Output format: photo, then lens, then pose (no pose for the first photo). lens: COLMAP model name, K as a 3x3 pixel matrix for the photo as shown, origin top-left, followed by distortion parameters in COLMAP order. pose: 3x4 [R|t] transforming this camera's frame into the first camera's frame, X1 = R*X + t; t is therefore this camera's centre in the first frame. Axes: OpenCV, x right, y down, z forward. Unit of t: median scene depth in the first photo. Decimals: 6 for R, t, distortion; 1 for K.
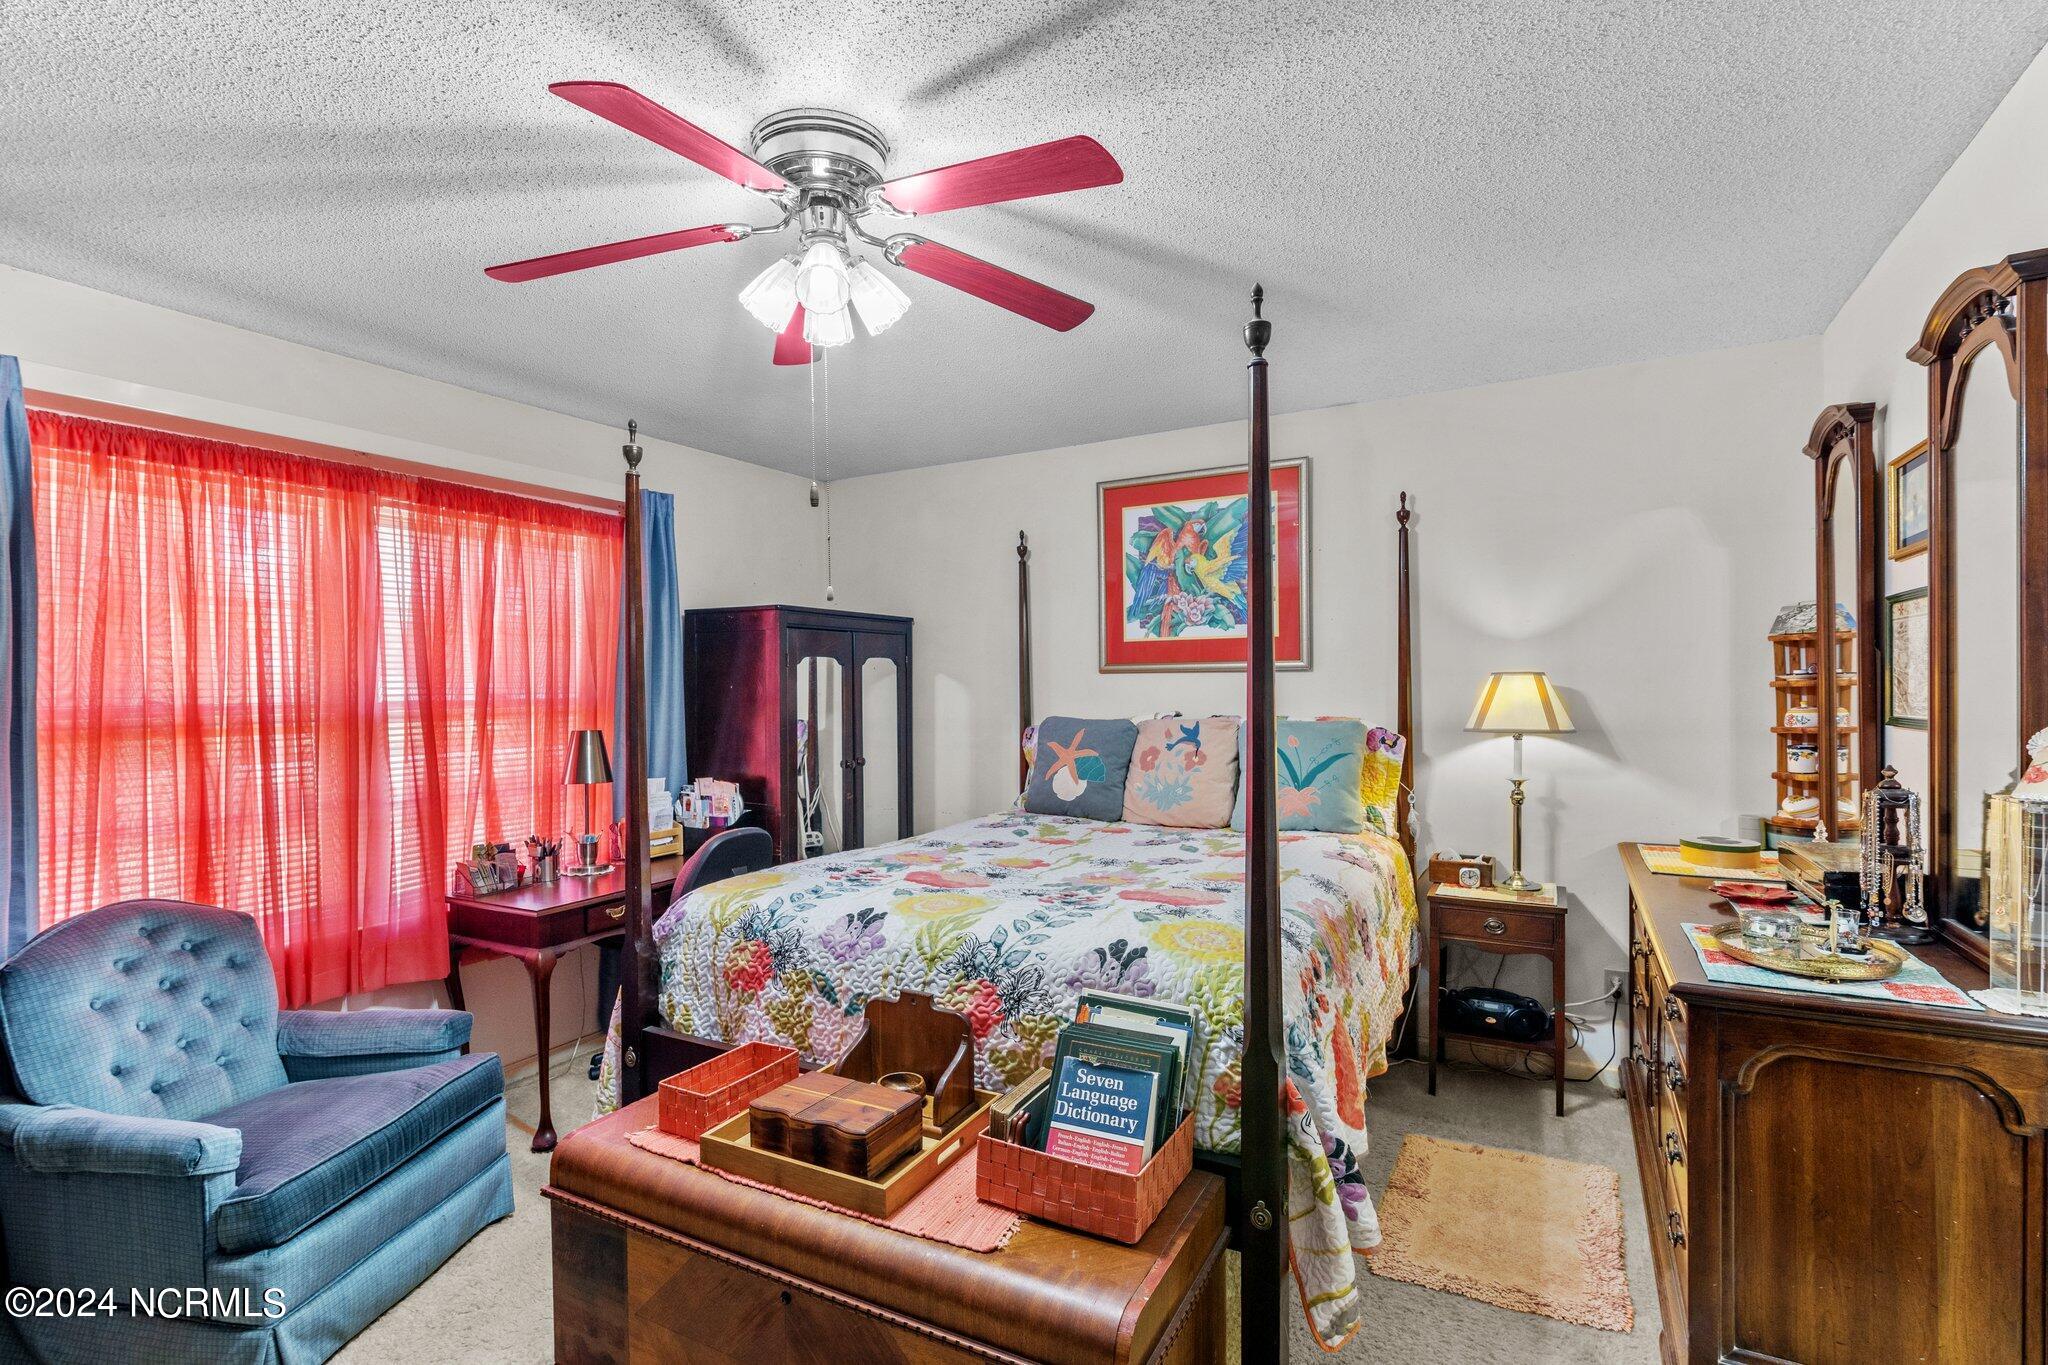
lens RADIAL K [[950.2, 0, 1028.0], [0, 950.2, 691.6], [0, 0, 1]] dist [-0.000593, 0.000125]
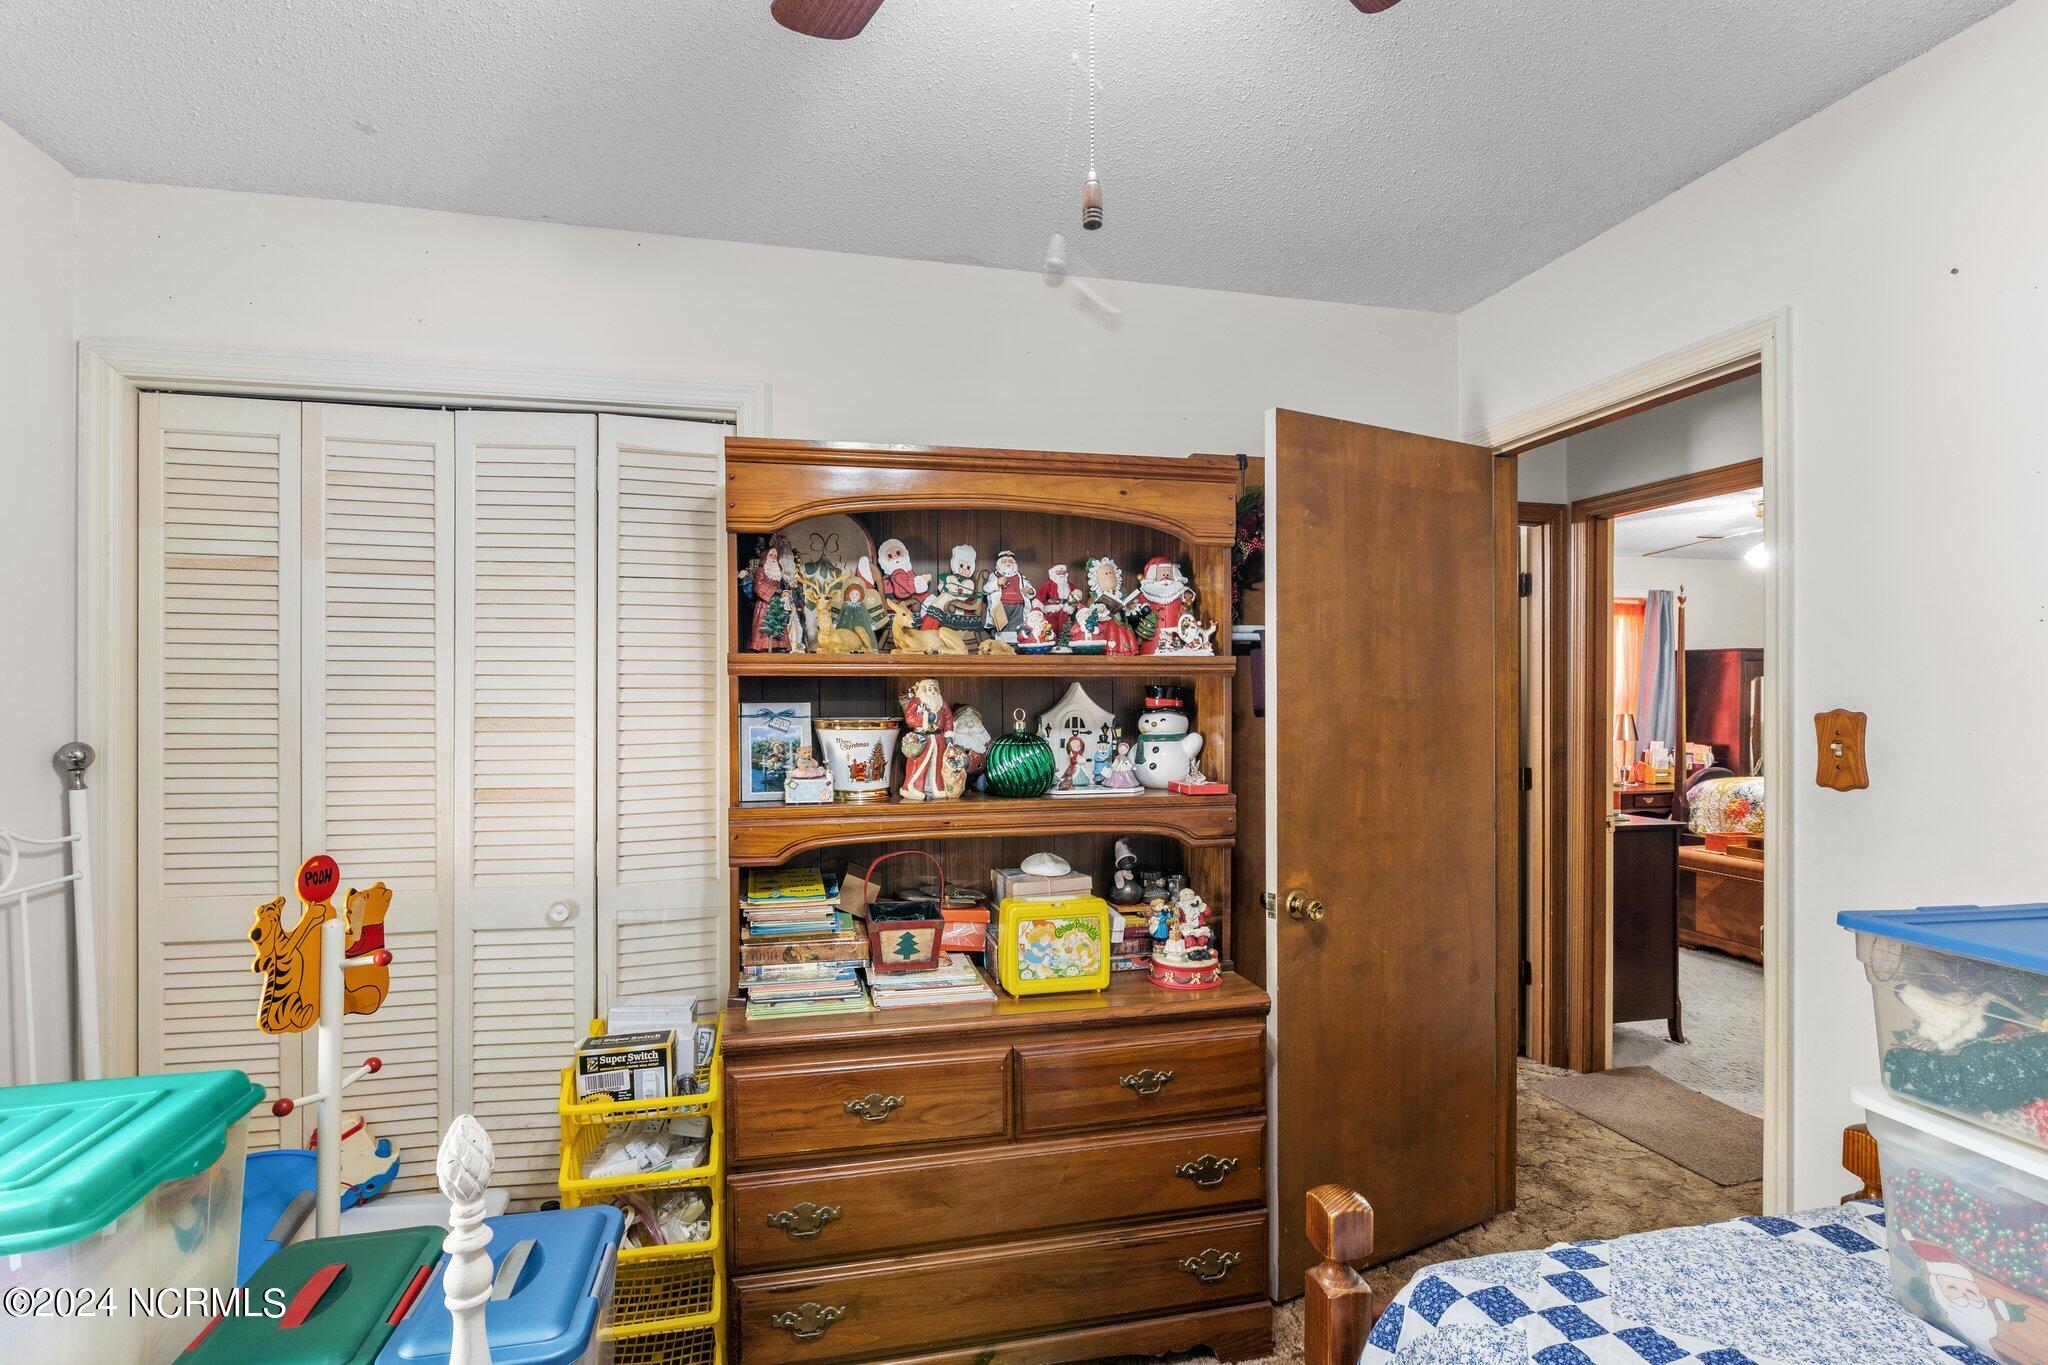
lens RADIAL K [[950.2, 0, 1020.5], [0, 950.2, 690.4], [0, 0, 1]] dist [-0.000593, 0.000125]
pose [[0.654456, 0.005531, -0.756080, 0.288089], [-0.001427, 0.999980, 0.006081, -0.025766], [0.756098, -0.002901, 0.654451, -1.655272]]
